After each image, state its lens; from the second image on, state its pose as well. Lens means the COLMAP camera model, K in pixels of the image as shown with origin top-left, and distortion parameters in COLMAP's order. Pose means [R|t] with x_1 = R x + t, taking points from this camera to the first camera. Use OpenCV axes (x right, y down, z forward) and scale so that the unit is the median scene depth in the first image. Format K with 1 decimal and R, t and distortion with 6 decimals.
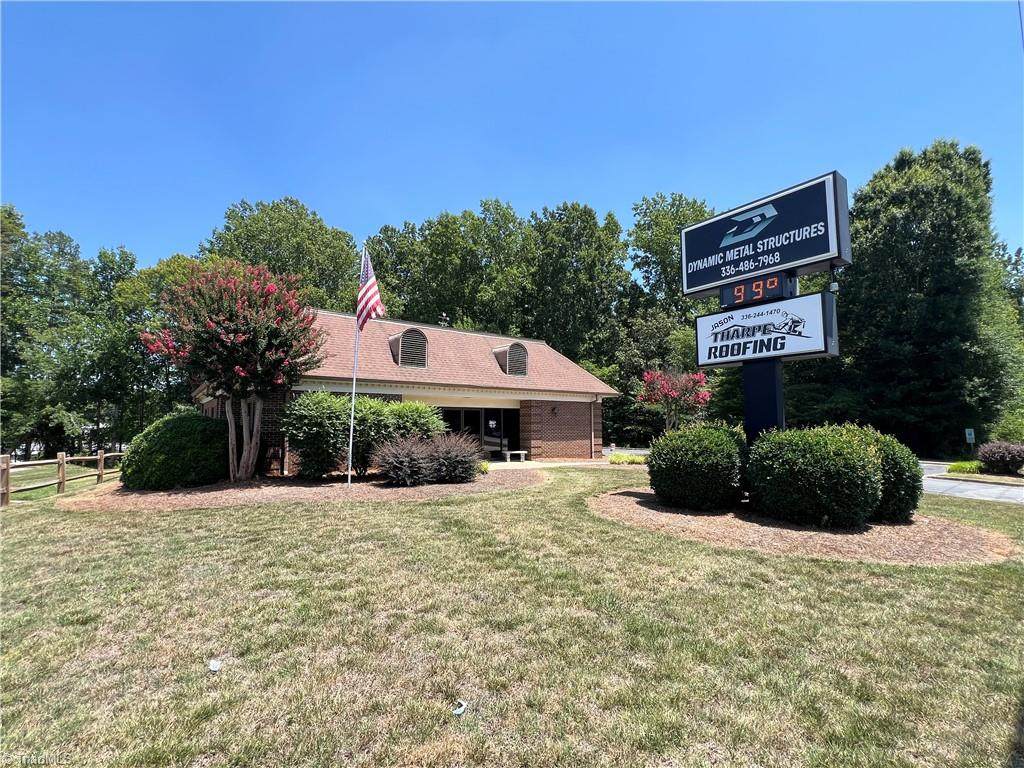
lens RADIAL K [[456.7, 0, 512.0], [0, 456.7, 384.0], [0, 0, 1]] dist [0.001172, 0.000006]
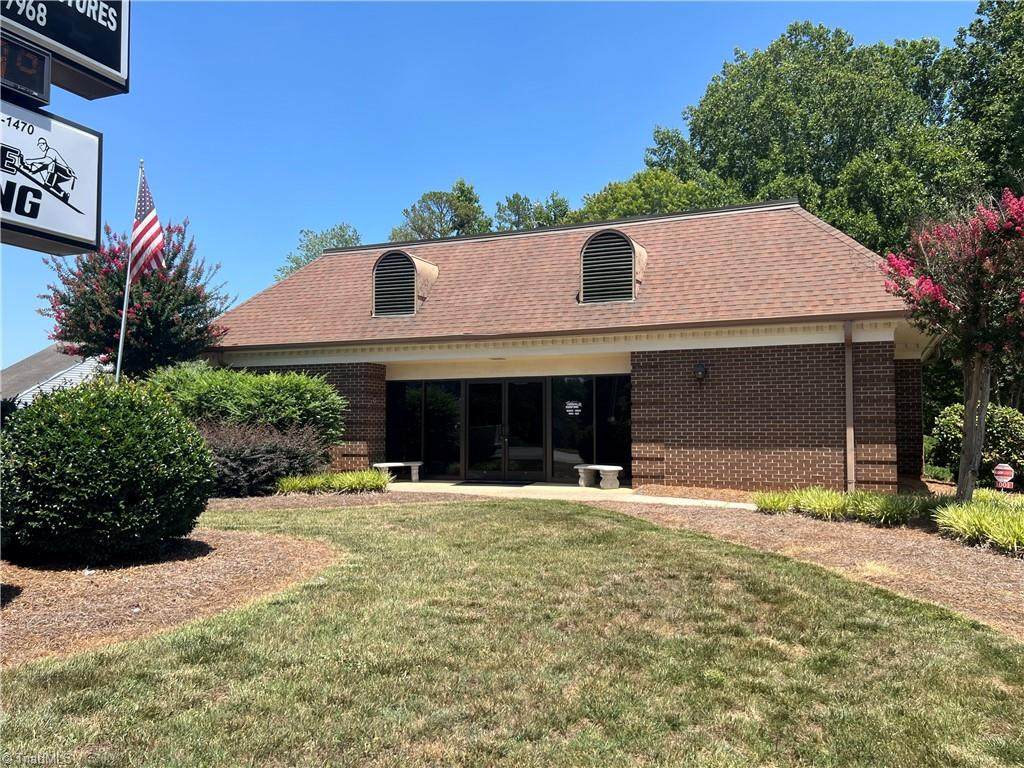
lens RADIAL K [[821.1, 0, 512.0], [0, 821.1, 384.0], [0, 0, 1]] dist [0.071014, -0.076428]
pose [[0.476335, -0.049145, -0.877889, 0.846556], [0.076168, 0.996990, -0.014485, 0.083794], [0.875958, -0.059968, 0.478645, 0.629764]]
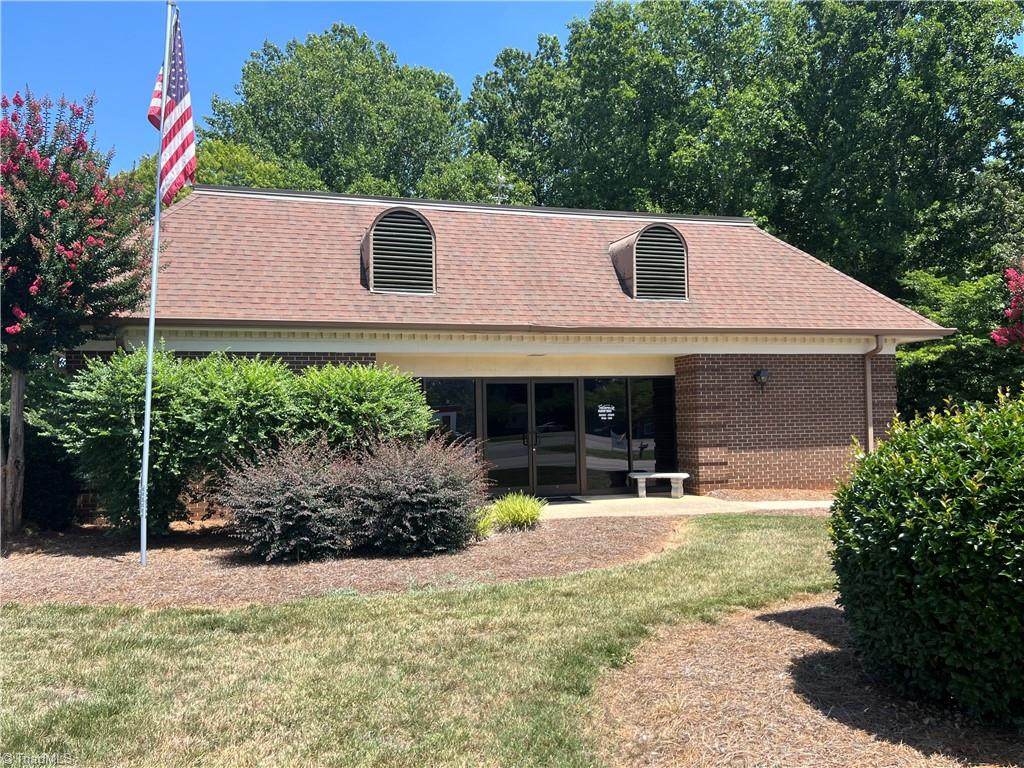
lens RADIAL K [[821.1, 0, 512.0], [0, 821.1, 384.0], [0, 0, 1]] dist [0.071014, -0.076428]
pose [[0.942232, -0.034719, -0.333158, 0.167636], [0.050559, 0.997960, 0.038991, 0.028750], [0.331124, -0.053583, 0.942065, 0.257406]]
